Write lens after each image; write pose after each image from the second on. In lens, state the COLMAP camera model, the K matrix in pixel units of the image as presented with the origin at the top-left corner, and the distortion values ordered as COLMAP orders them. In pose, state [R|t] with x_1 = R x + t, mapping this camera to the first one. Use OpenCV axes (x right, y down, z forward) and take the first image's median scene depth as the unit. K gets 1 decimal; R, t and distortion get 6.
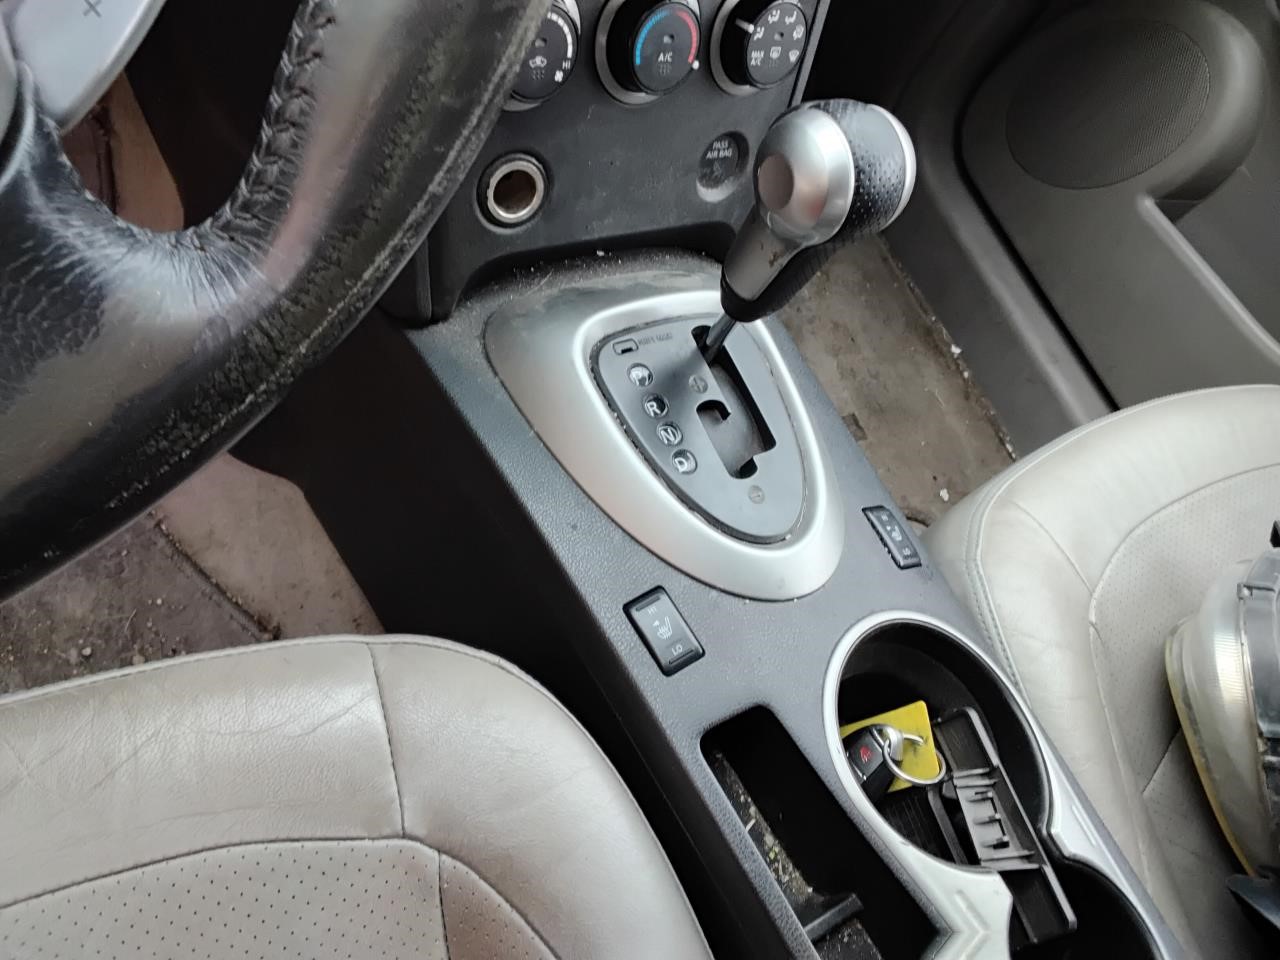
lens RADIAL K [[1012.5, 0, 642.3], [0, 1012.5, 487.1], [0, 0, 1]] dist [0.106801, -0.162506]
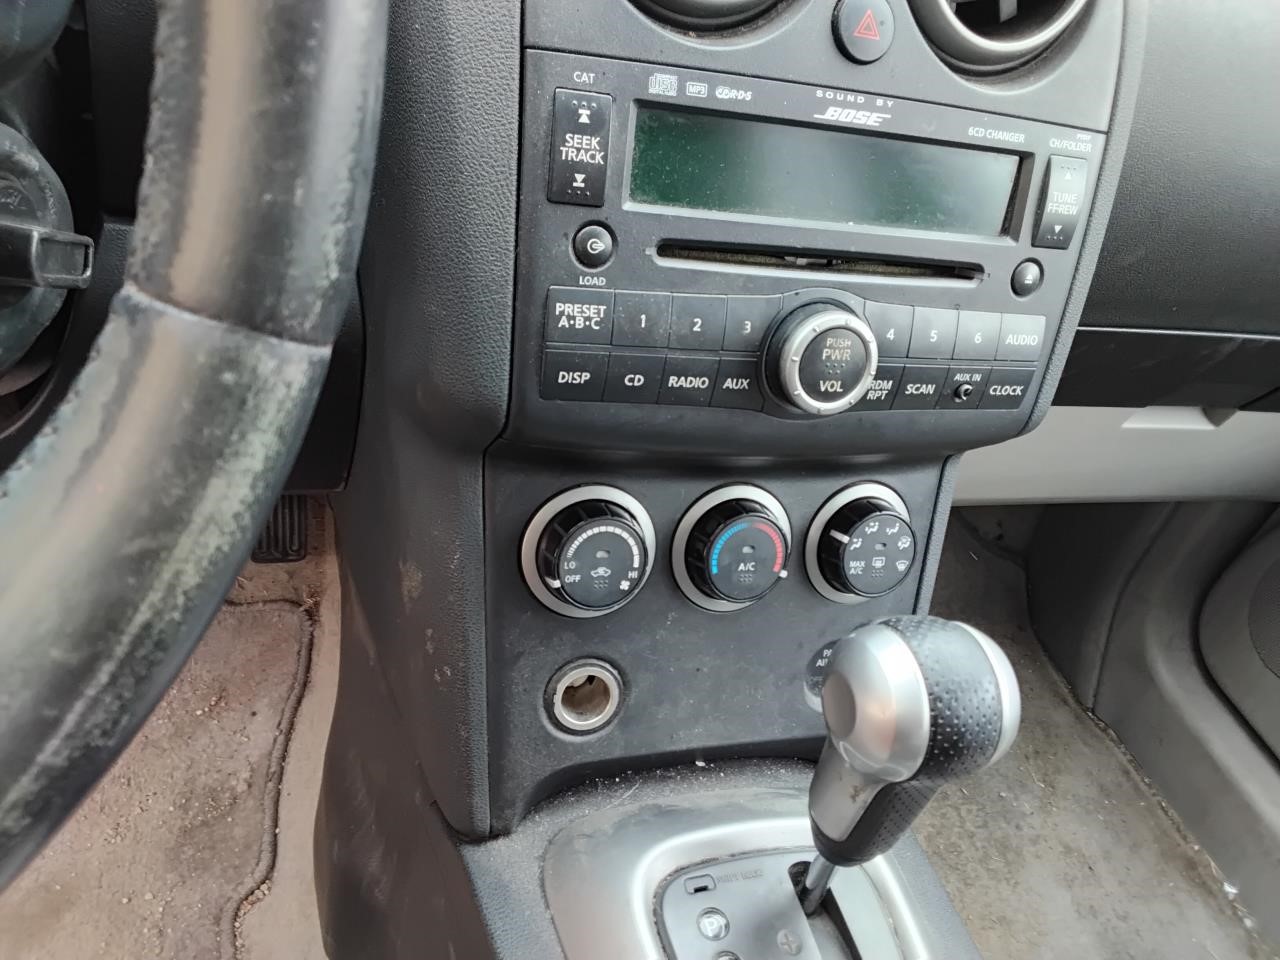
lens RADIAL K [[1012.5, 0, 642.3], [0, 1012.5, 487.1], [0, 0, 1]] dist [0.106801, -0.162506]
pose [[0.969820, -0.013492, -0.243449, 0.146594], [-0.095737, 0.897205, -0.431111, -0.063632], [0.224241, 0.441407, 0.868836, 0.115629]]
